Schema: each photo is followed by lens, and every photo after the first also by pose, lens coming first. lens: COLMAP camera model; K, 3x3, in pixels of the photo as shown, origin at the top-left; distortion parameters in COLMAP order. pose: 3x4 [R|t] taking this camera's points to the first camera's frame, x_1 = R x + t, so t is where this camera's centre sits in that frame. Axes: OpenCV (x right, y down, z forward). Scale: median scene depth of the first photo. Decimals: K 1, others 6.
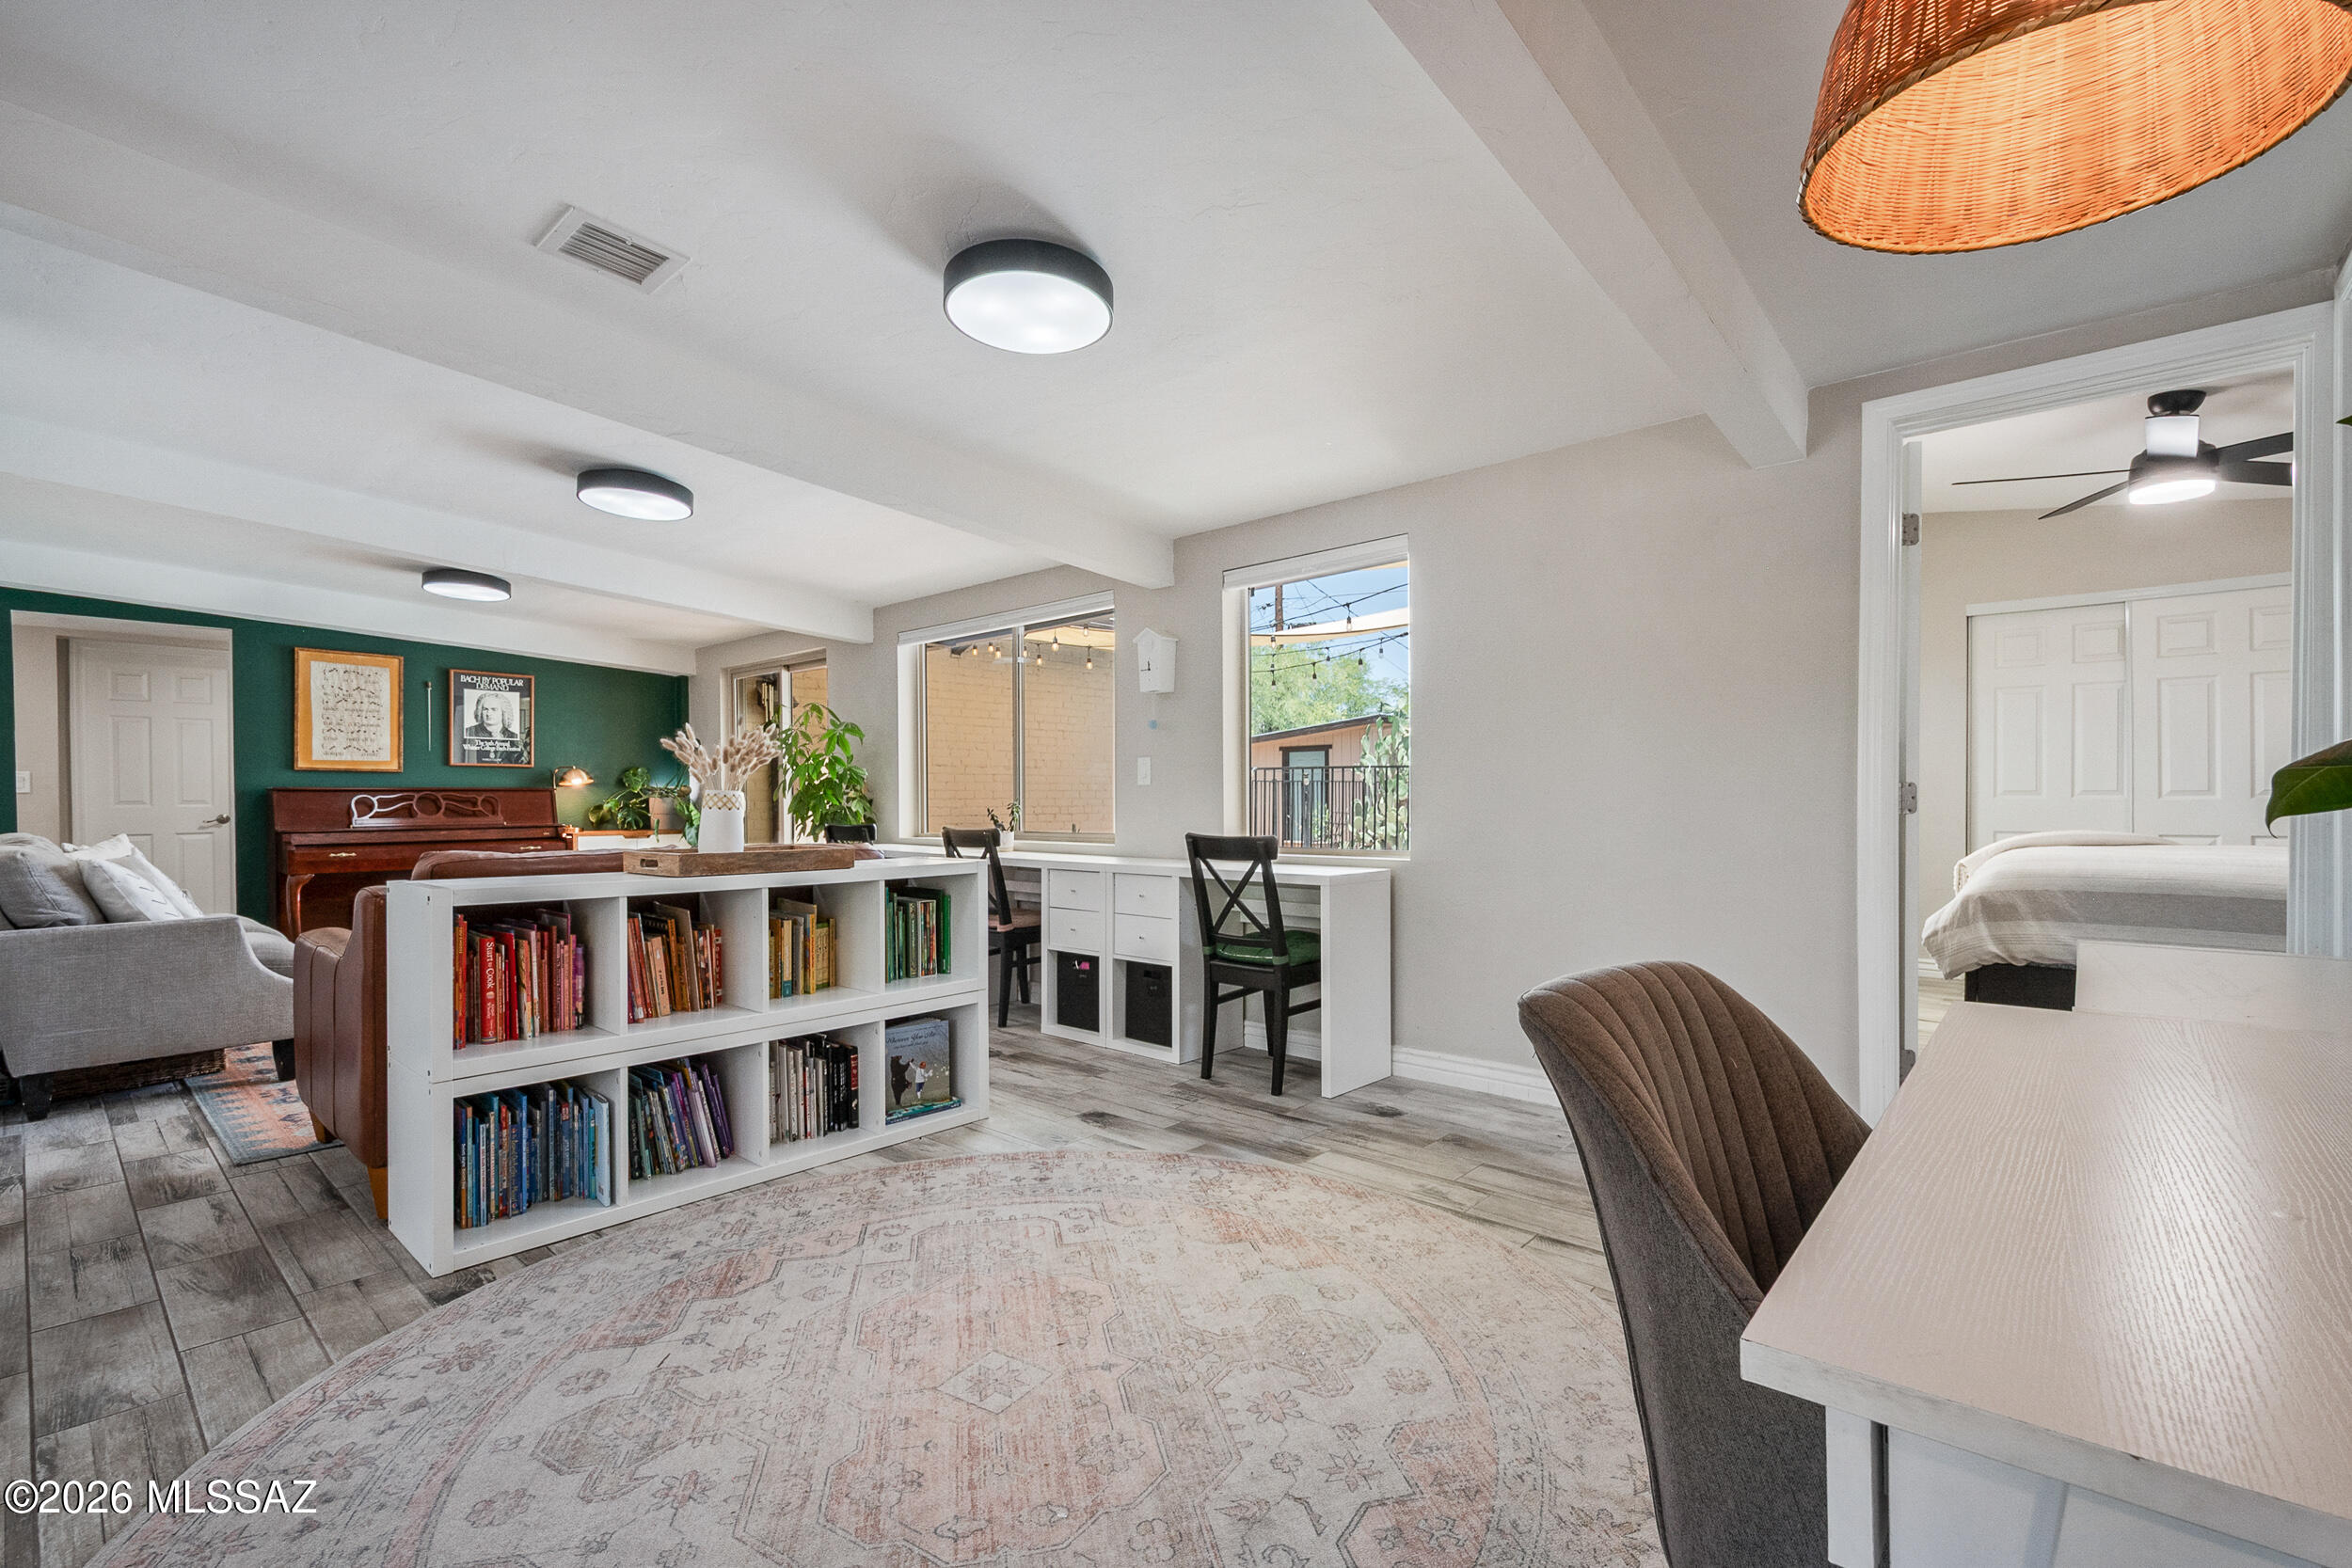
lens RADIAL K [[1038.8, 0, 1218.4], [0, 1038.8, 799.7], [0, 0, 1]] dist [0.007630, -0.002334]
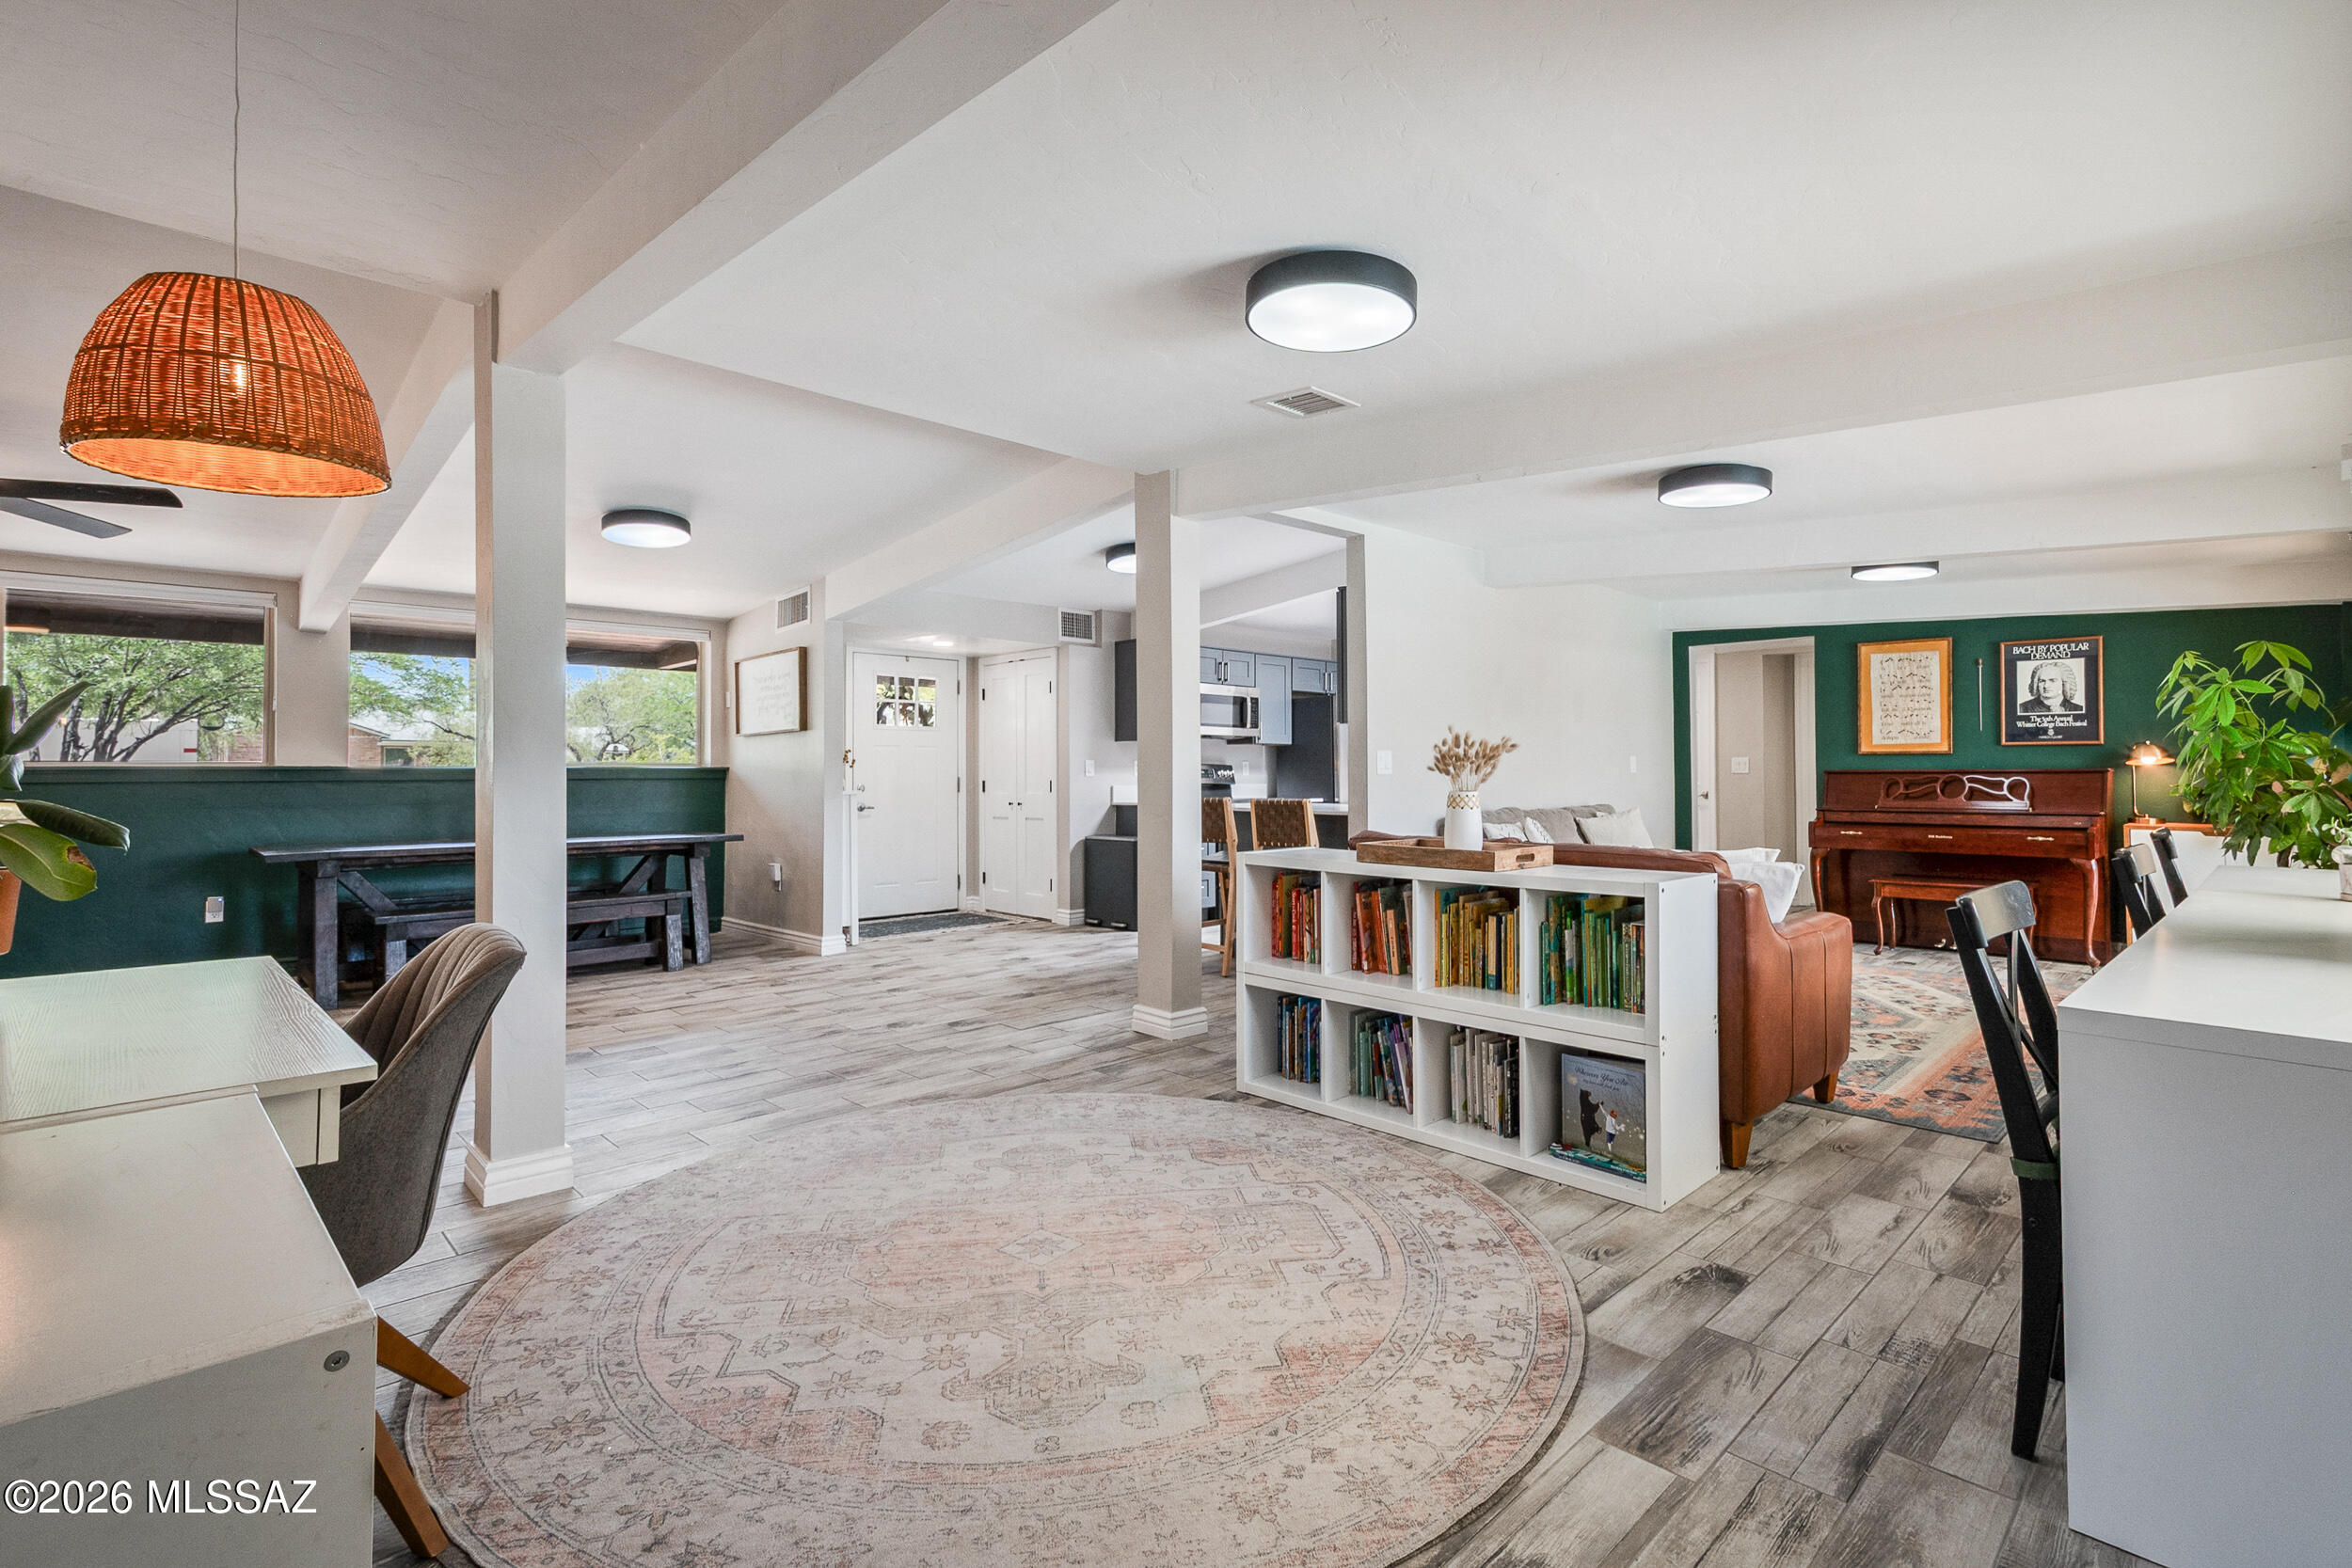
lens RADIAL K [[1051.6, 0, 1132.4], [0, 1051.6, 759.9], [0, 0, 1]] dist [0.000787, 0.000144]
pose [[-0.103688, -0.007697, -0.994580, 0.689803], [0.001686, 0.999967, -0.007914, -0.033176], [0.994608, -0.002498, -0.103672, 0.777157]]
